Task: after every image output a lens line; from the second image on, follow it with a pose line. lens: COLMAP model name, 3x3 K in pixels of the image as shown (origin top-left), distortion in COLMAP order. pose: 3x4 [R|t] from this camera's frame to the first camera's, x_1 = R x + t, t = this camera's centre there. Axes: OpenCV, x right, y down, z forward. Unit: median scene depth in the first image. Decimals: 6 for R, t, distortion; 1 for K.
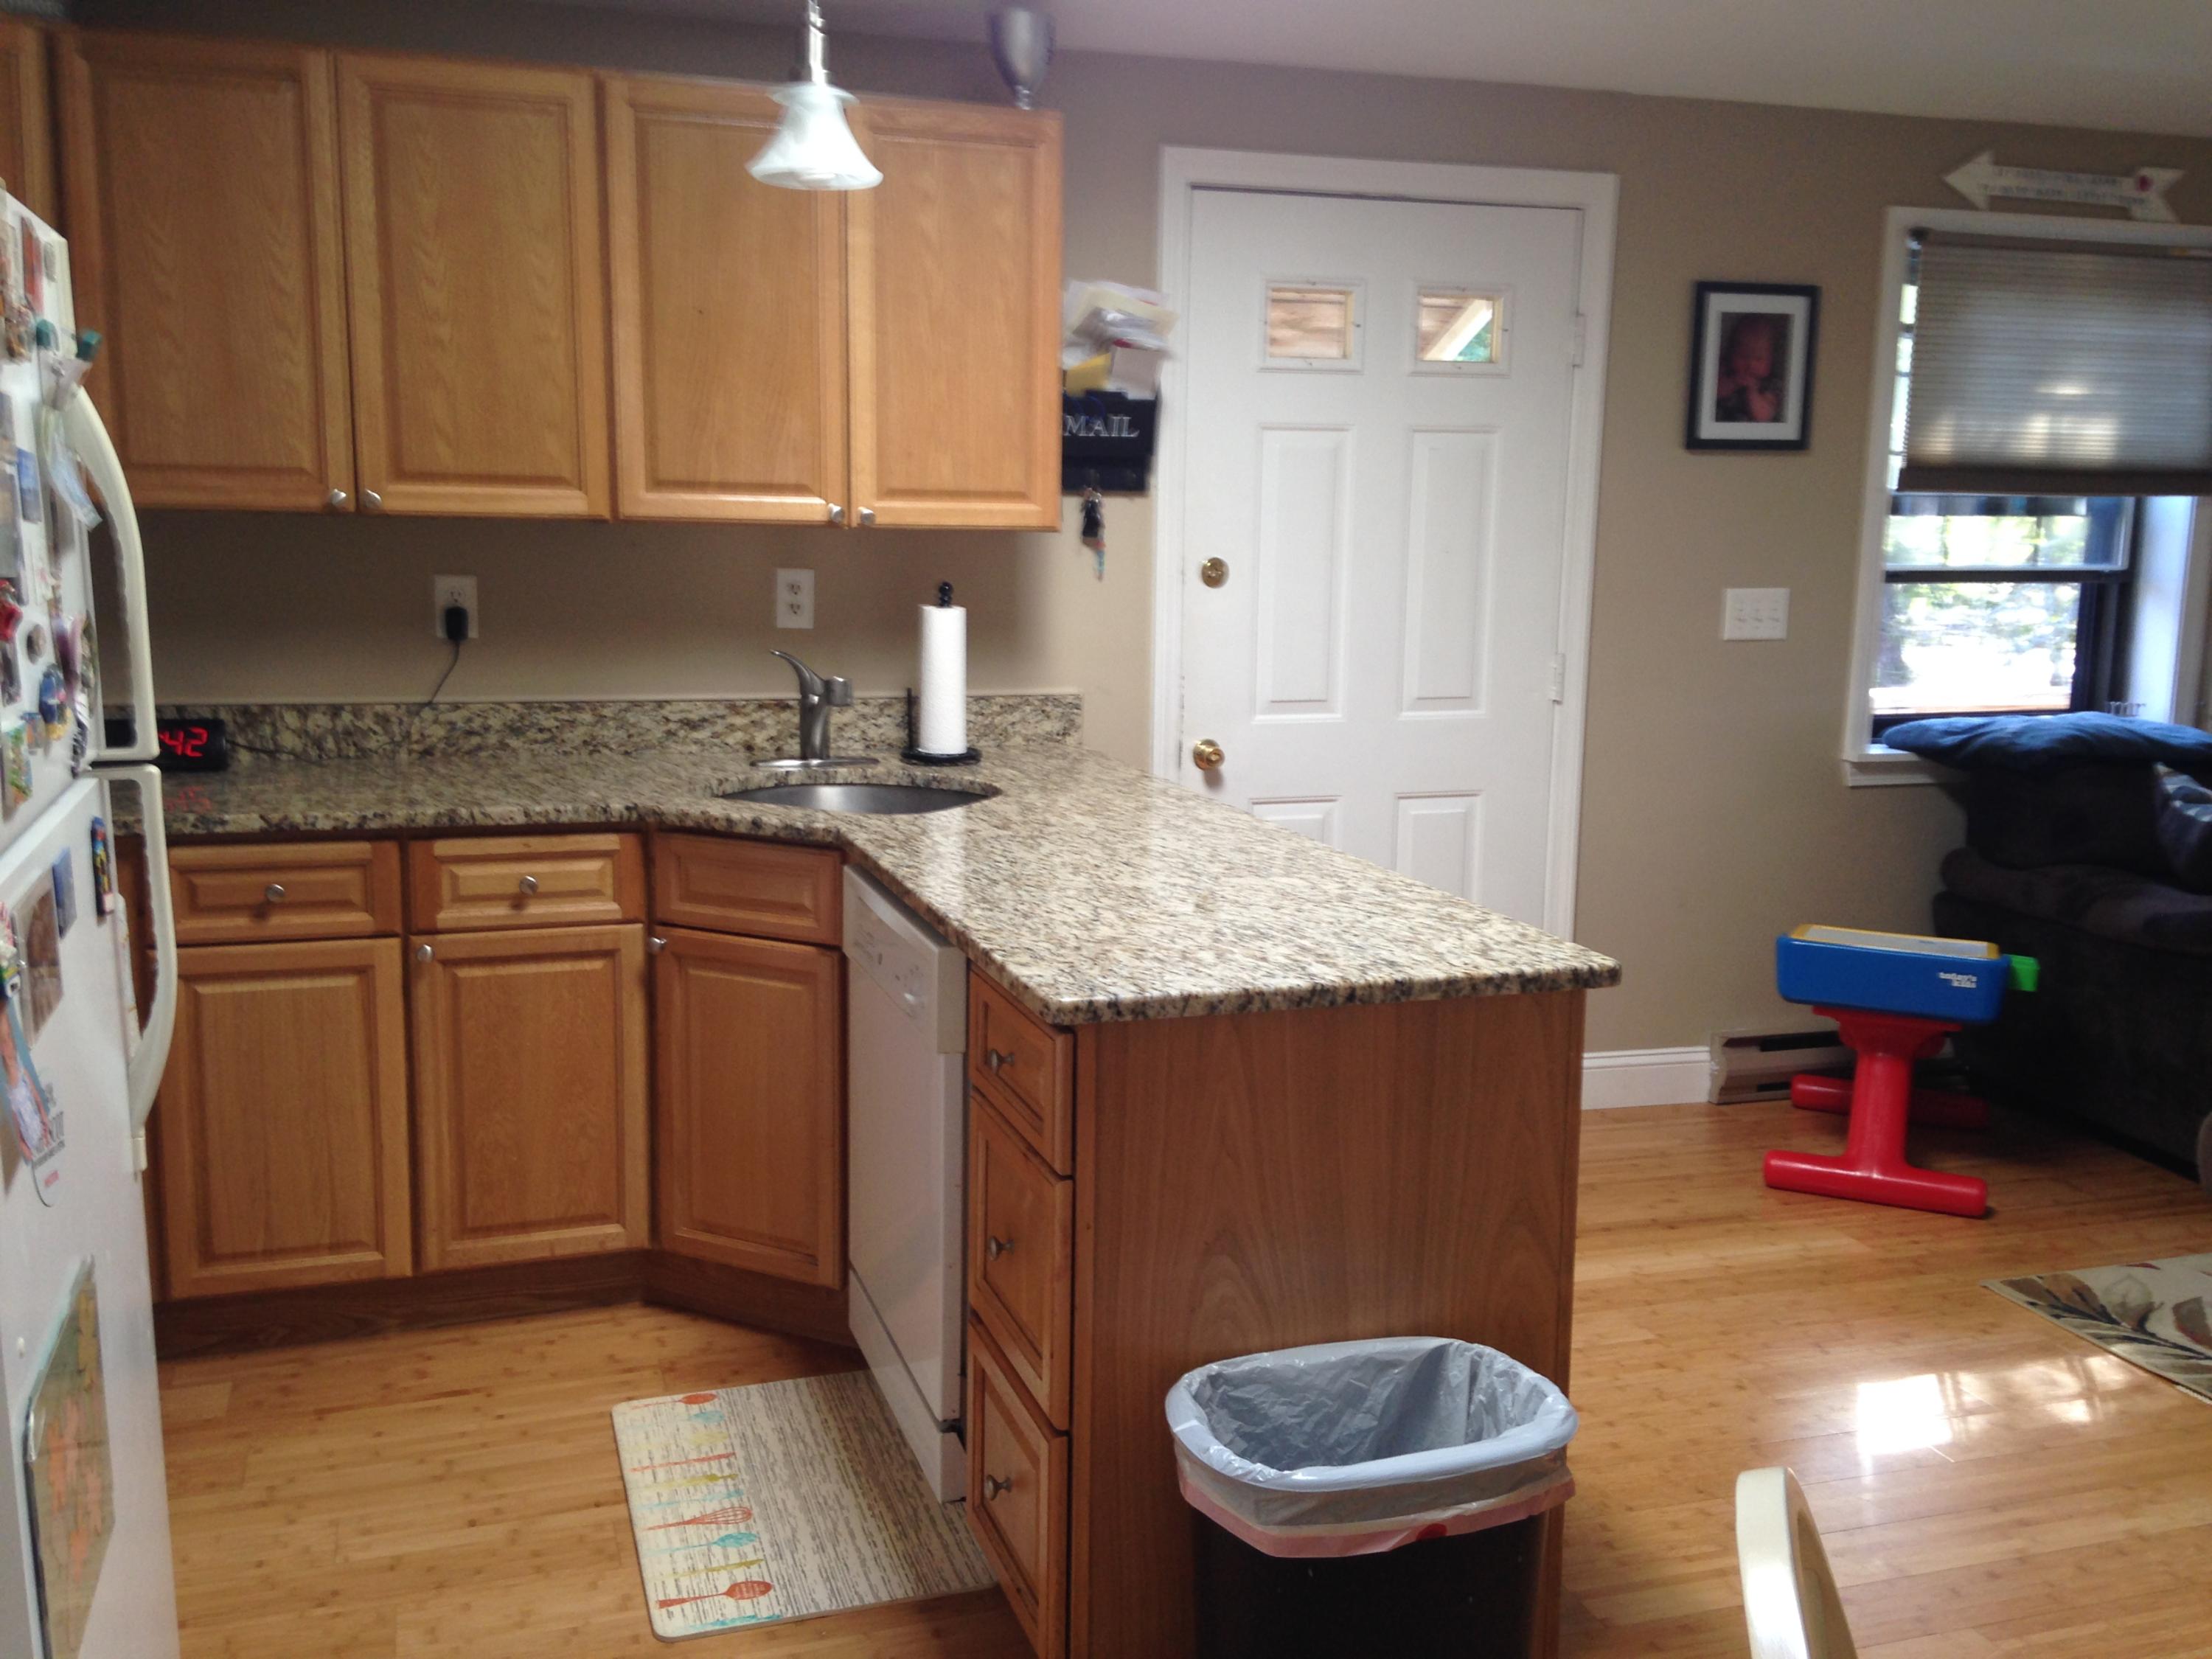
lens RADIAL K [[2035.2, 0, 1109.5], [0, 2035.2, 851.3], [0, 0, 1]] dist [0.089660, 0.000000]
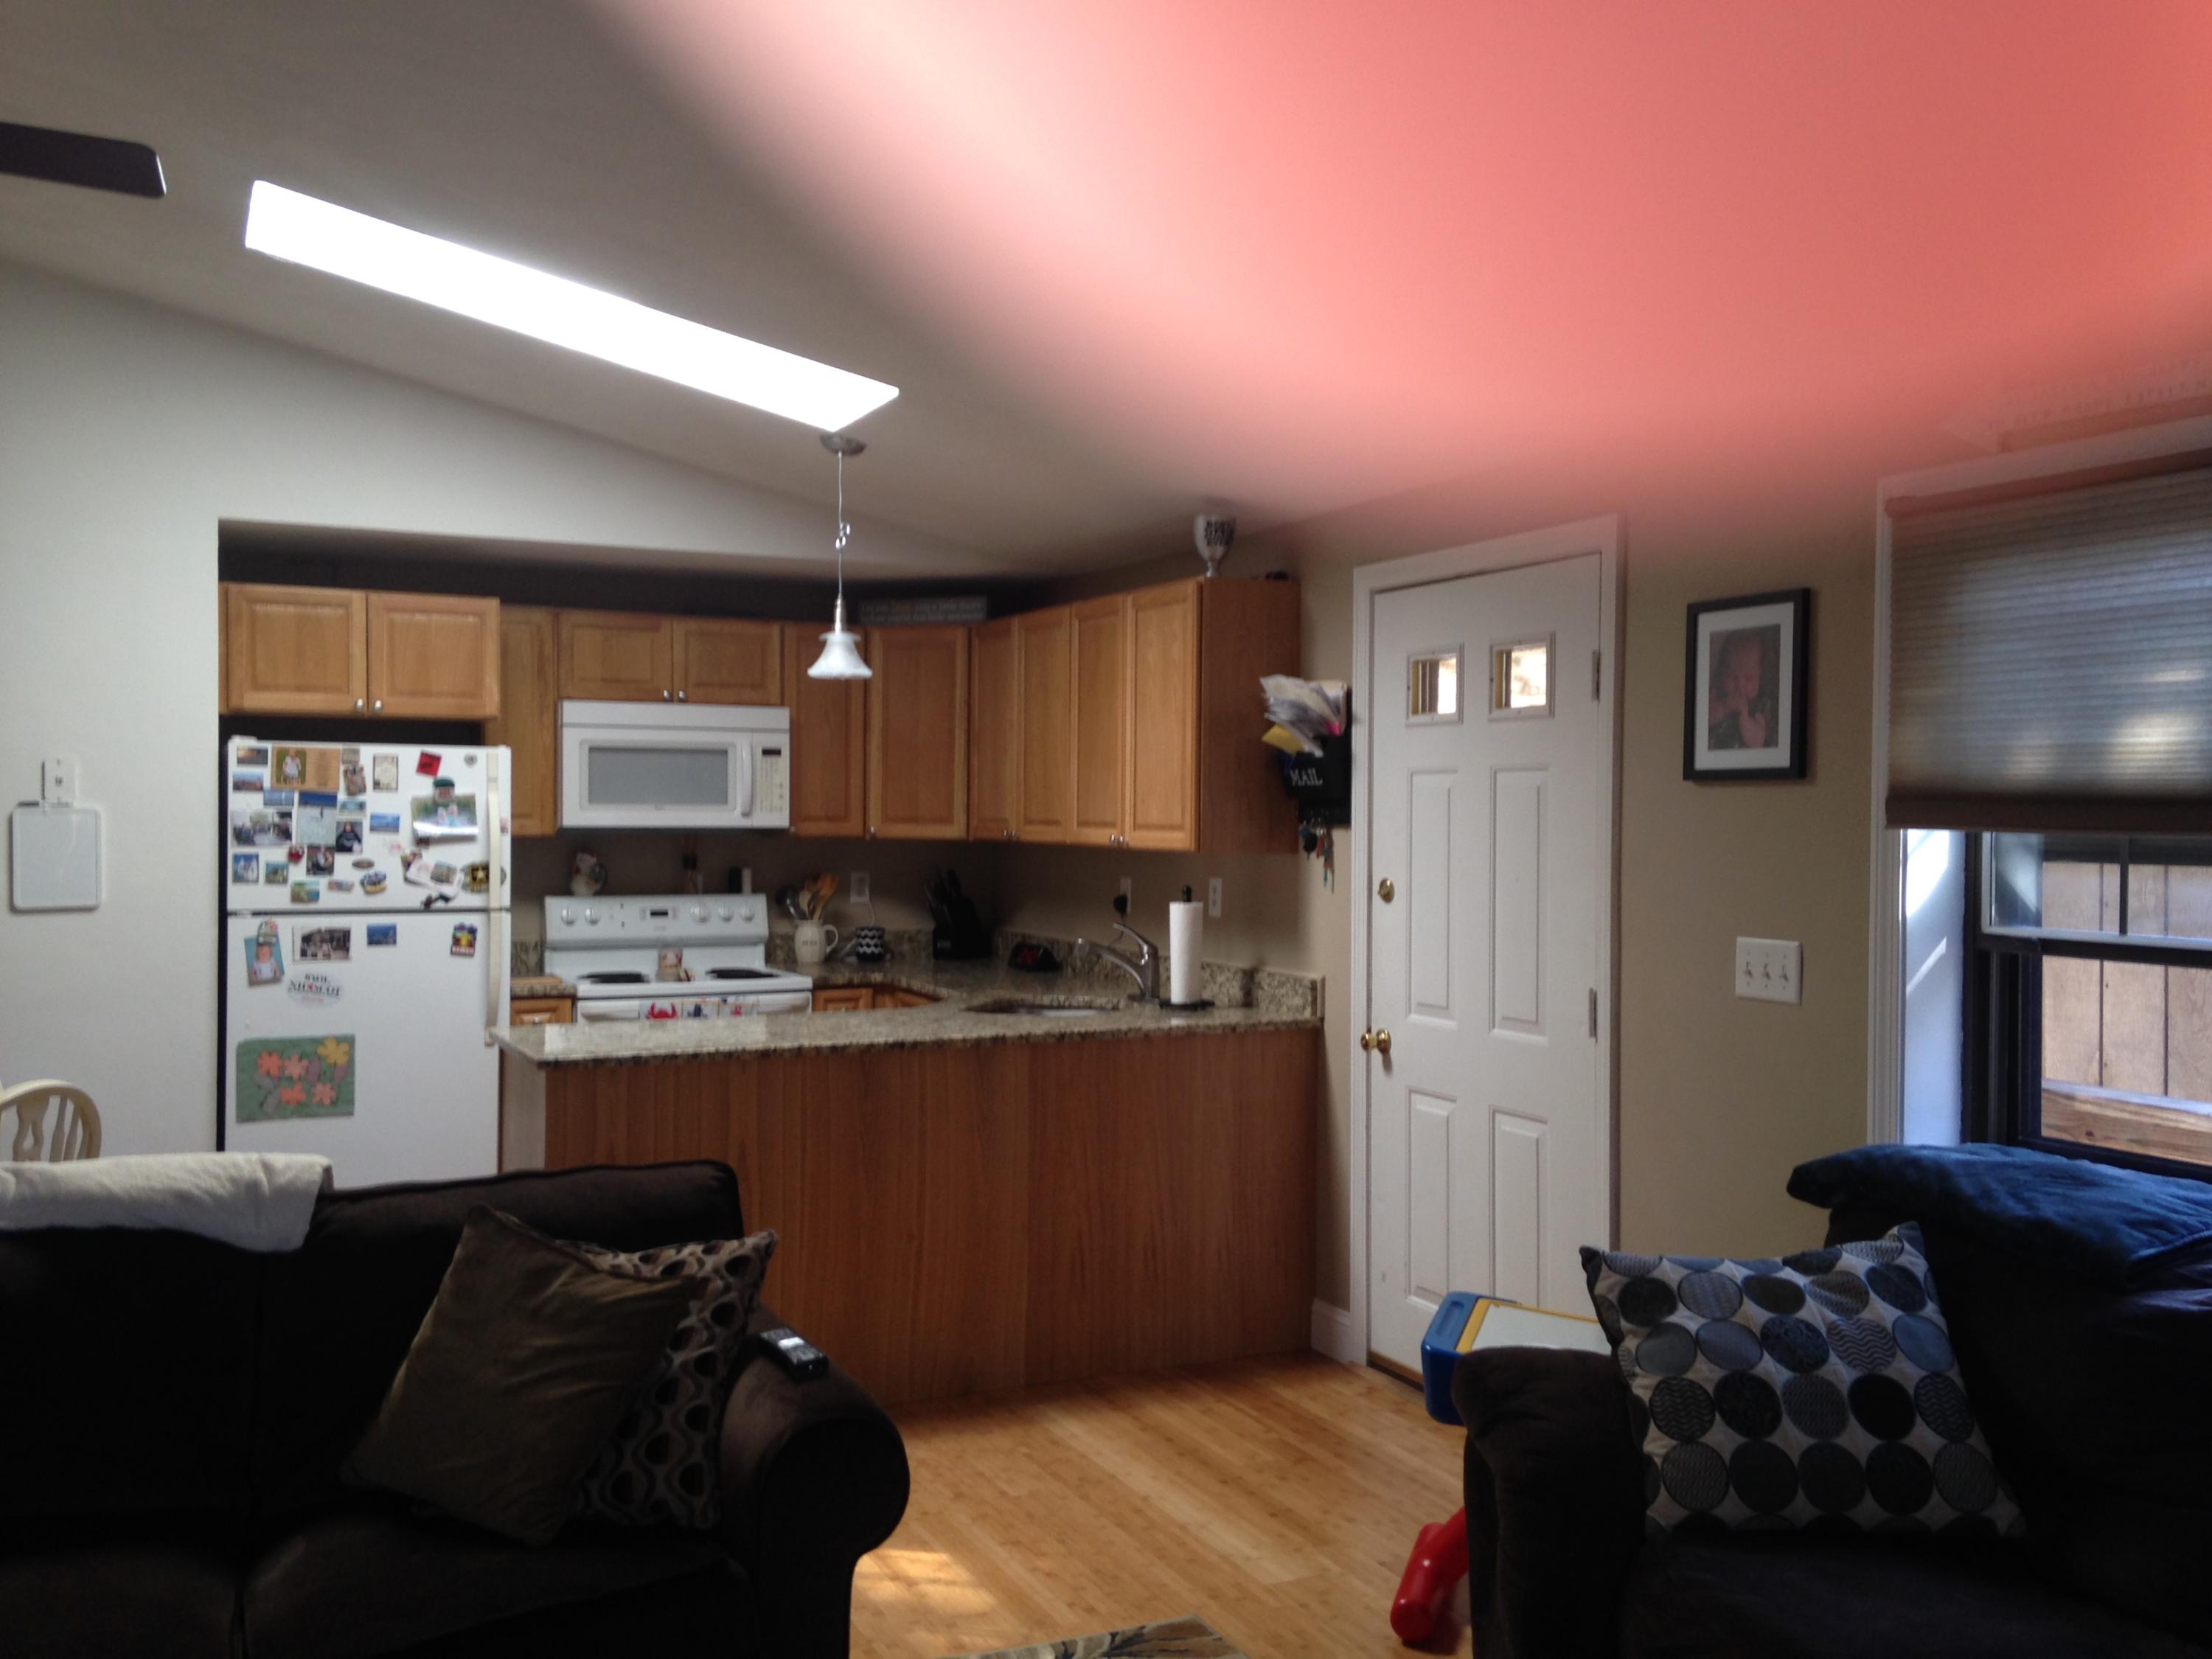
lens RADIAL K [[2035.2, 0, 1108.9], [0, 2035.2, 818.2], [0, 0, 1]] dist [0.089660, 0.000000]
pose [[0.109909, -0.010660, -0.993884, 1.169478], [-0.178824, 0.983414, -0.030323, -0.106679], [0.977723, 0.181063, 0.106180, 0.662424]]
